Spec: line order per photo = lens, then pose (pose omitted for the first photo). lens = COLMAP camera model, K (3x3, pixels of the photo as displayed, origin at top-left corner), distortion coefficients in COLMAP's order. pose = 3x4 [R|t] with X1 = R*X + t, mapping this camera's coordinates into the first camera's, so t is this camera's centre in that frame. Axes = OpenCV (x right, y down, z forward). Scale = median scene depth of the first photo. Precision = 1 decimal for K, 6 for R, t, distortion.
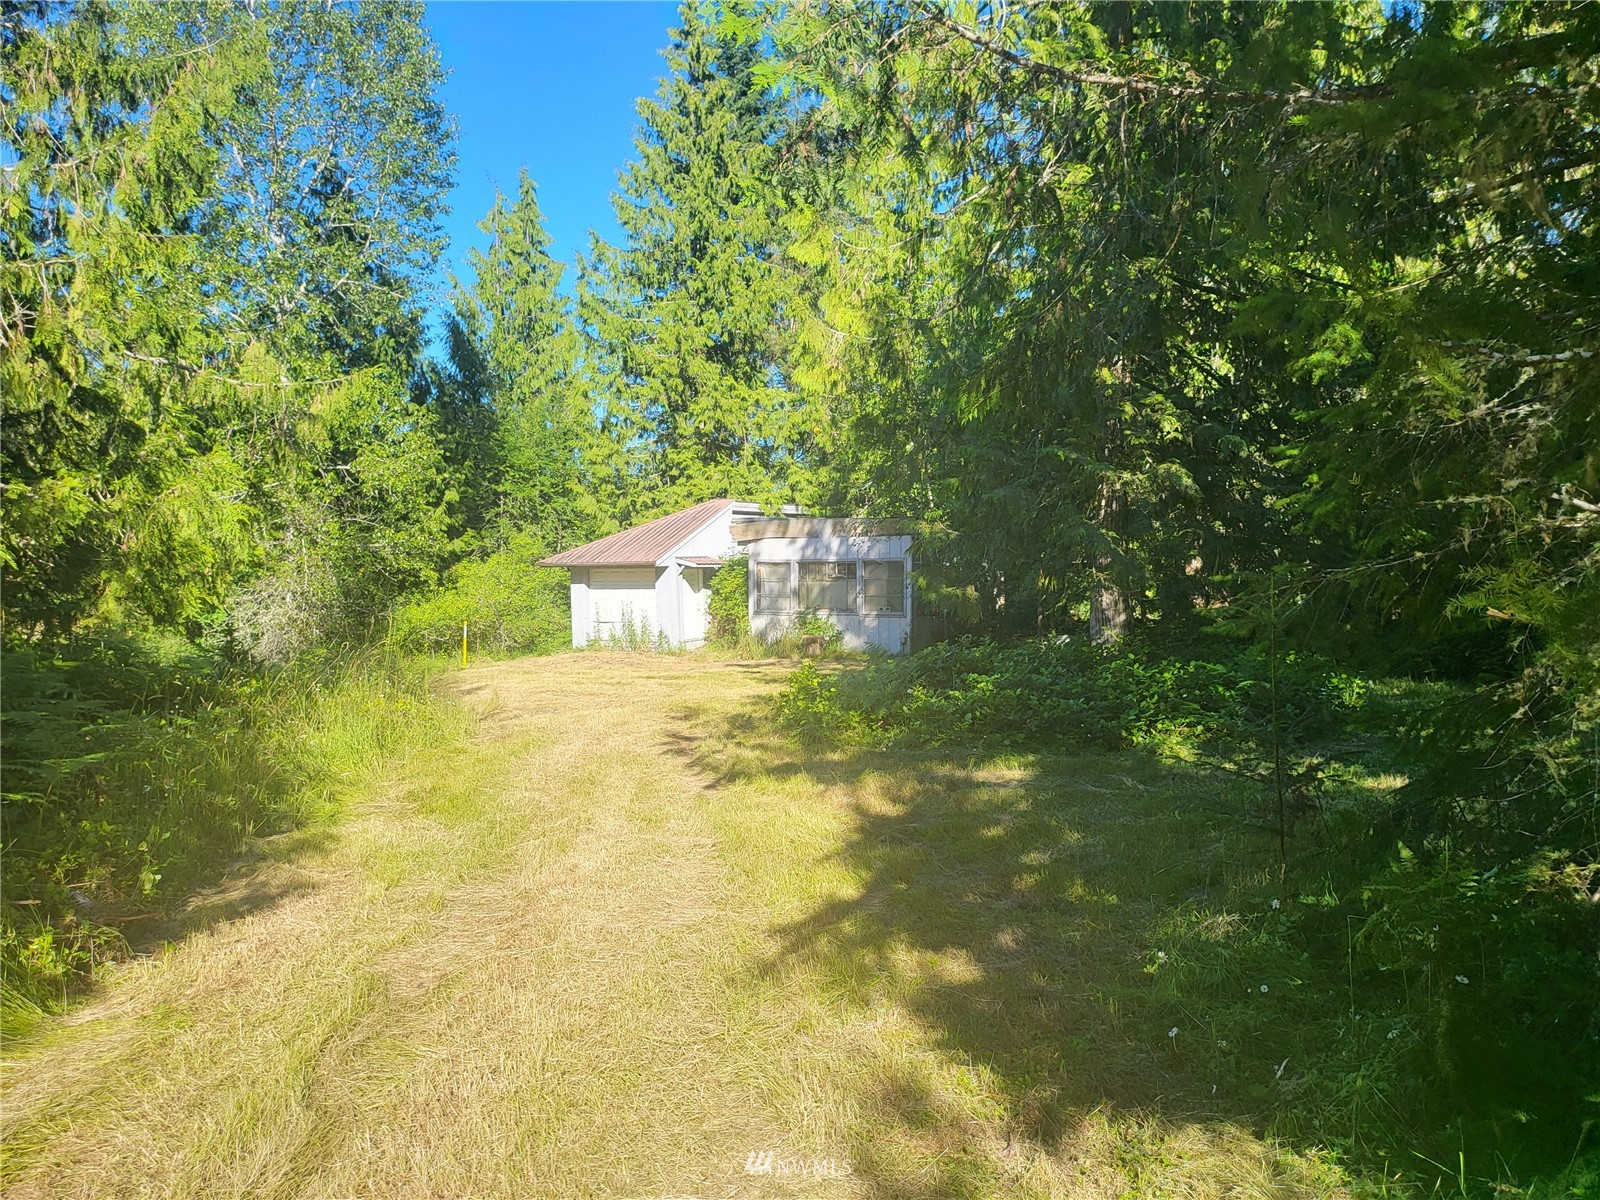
lens RADIAL K [[1115.3, 0, 803.1], [0, 1115.3, 606.8], [0, 0, 1]] dist [0.018583, -0.032245]
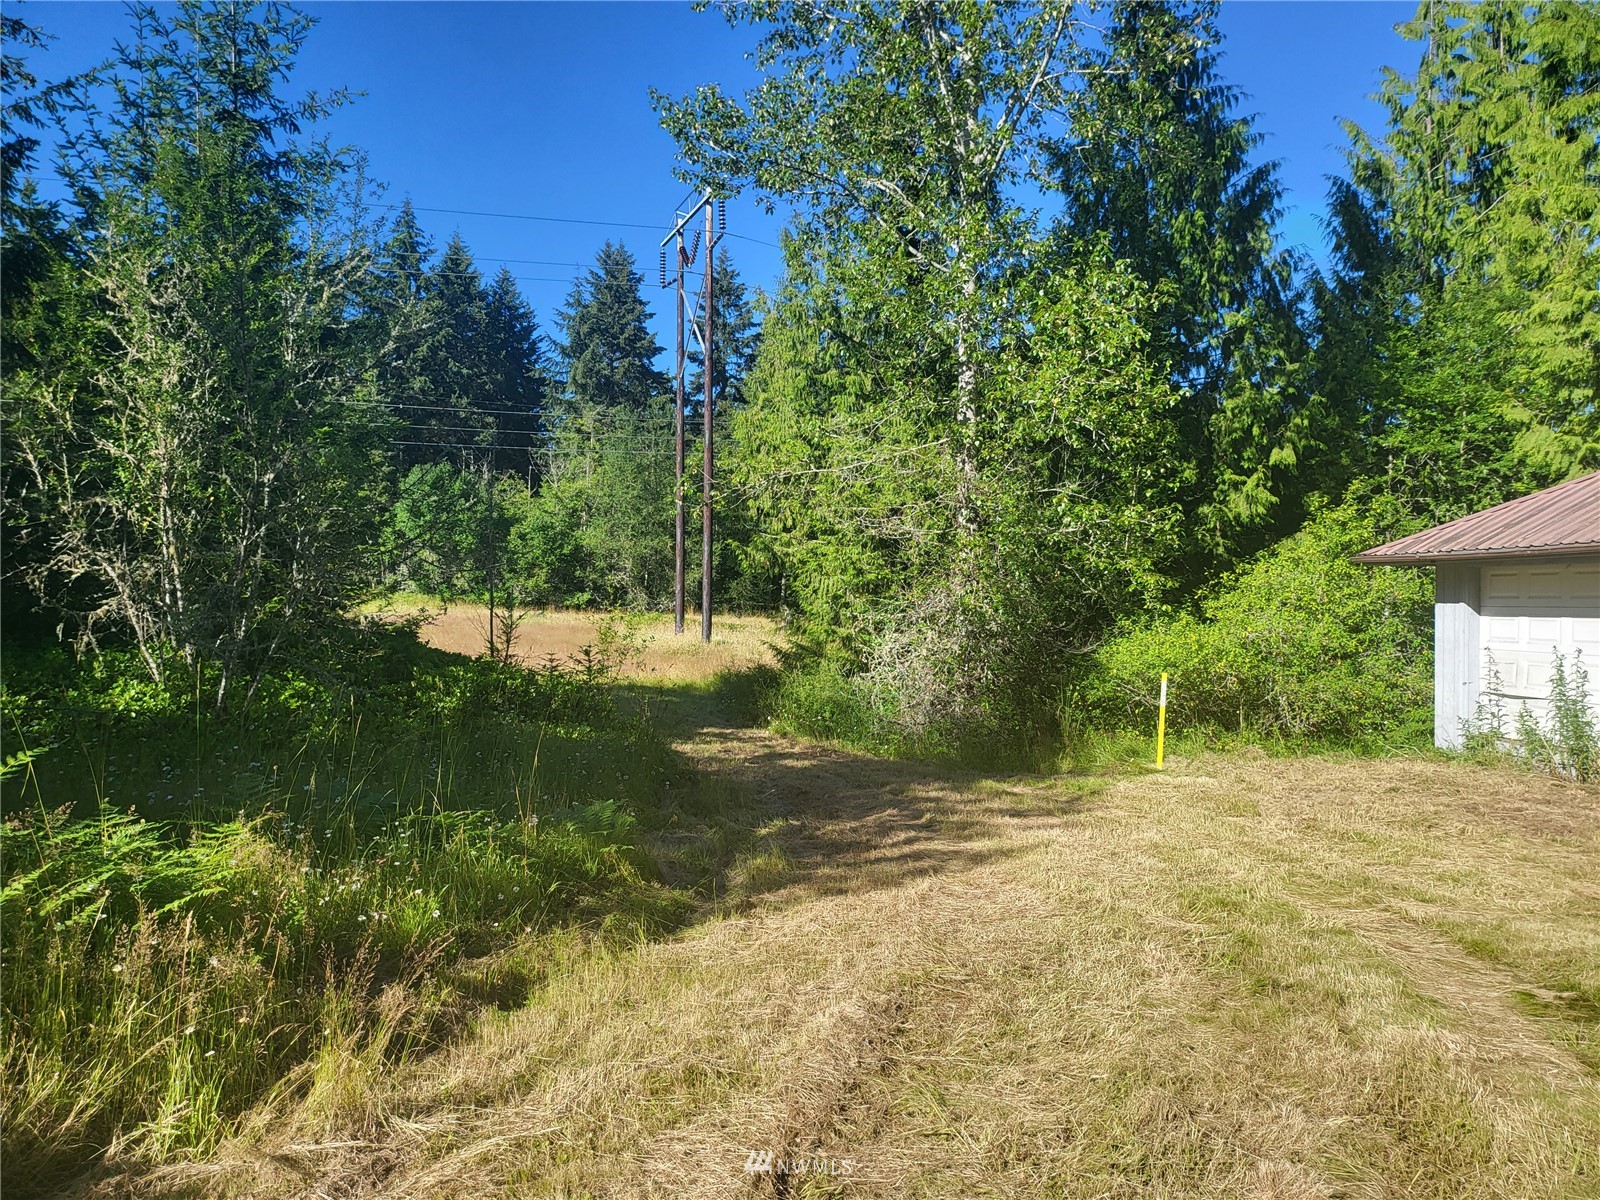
lens RADIAL K [[1115.3, 0, 794.0], [0, 1115.3, 625.2], [0, 0, 1]] dist [0.018583, -0.032245]
pose [[0.642475, 0.031080, -0.765676, -0.035212], [-0.041047, 0.999139, 0.006115, -0.004211], [0.765206, 0.027500, 0.643198, 0.560290]]
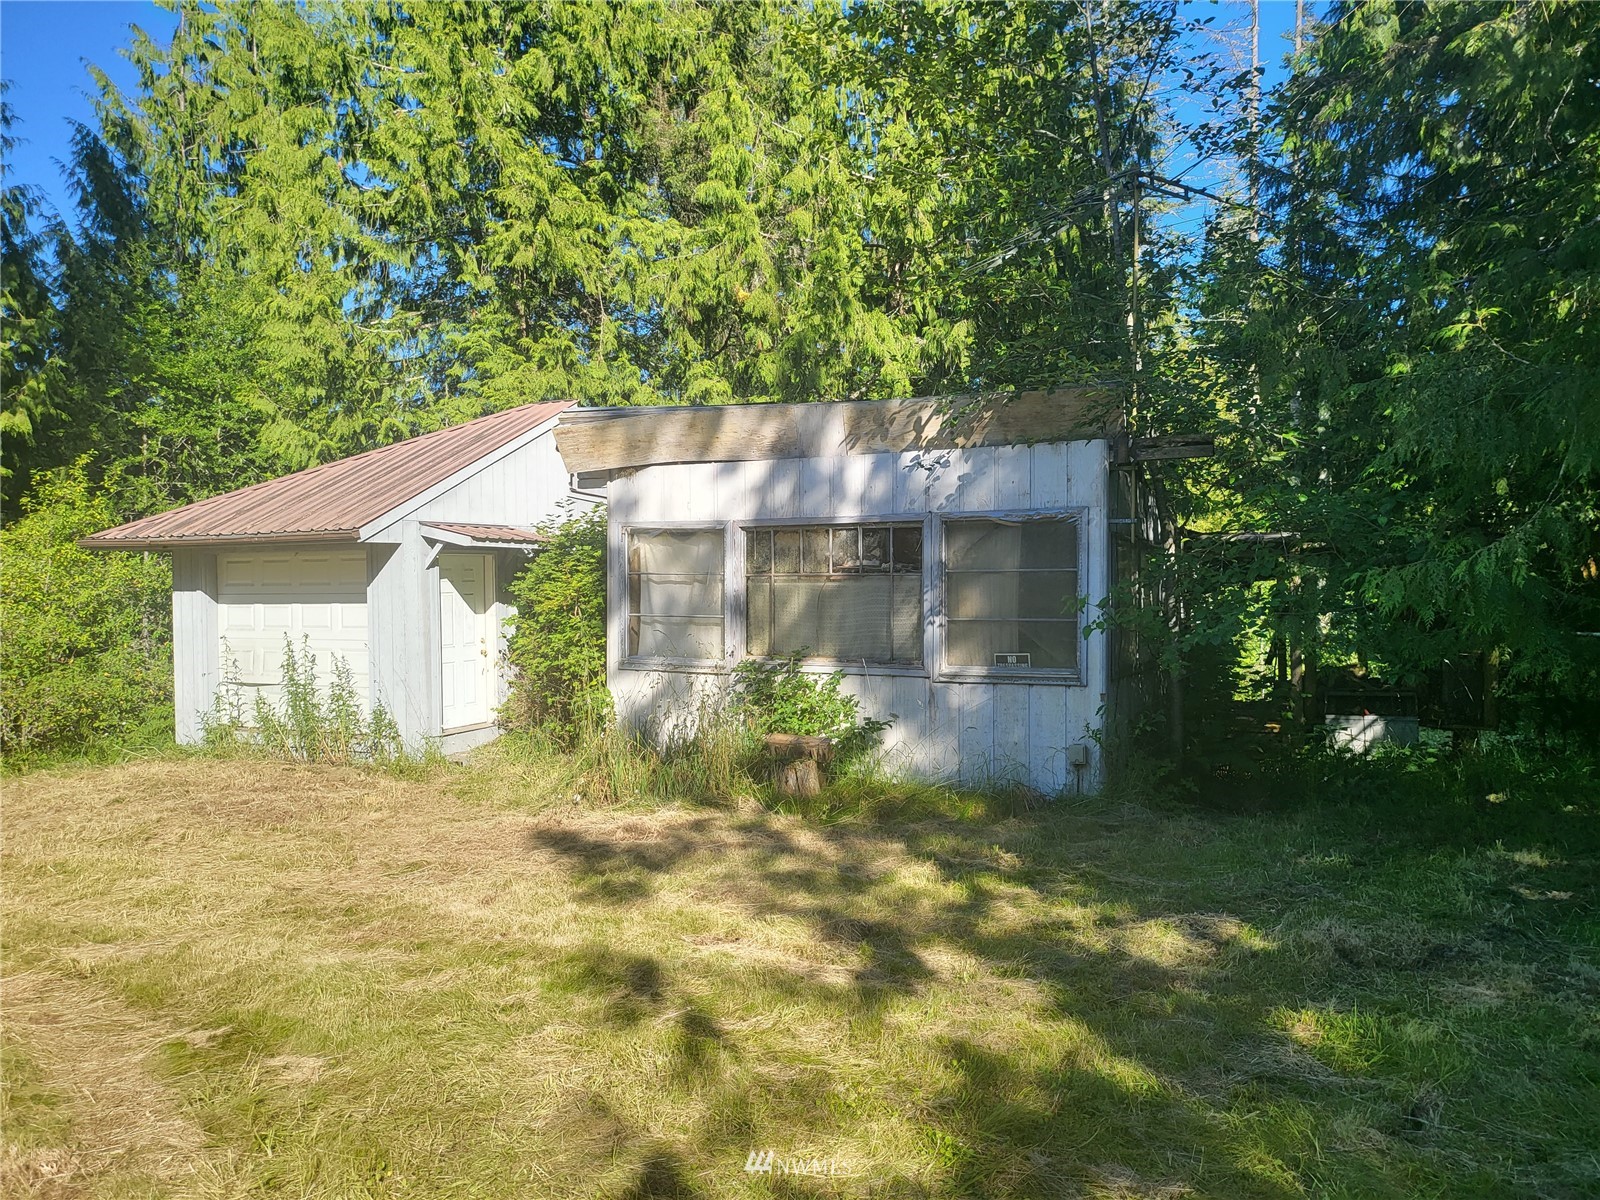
lens RADIAL K [[1115.3, 0, 796.8], [0, 1115.3, 606.7], [0, 0, 1]] dist [0.018583, -0.032245]
pose [[0.993142, 0.002474, 0.116889, -0.028536], [0.000121, 0.999754, -0.022194, -0.005683], [-0.116915, 0.022056, 0.992897, 0.601207]]
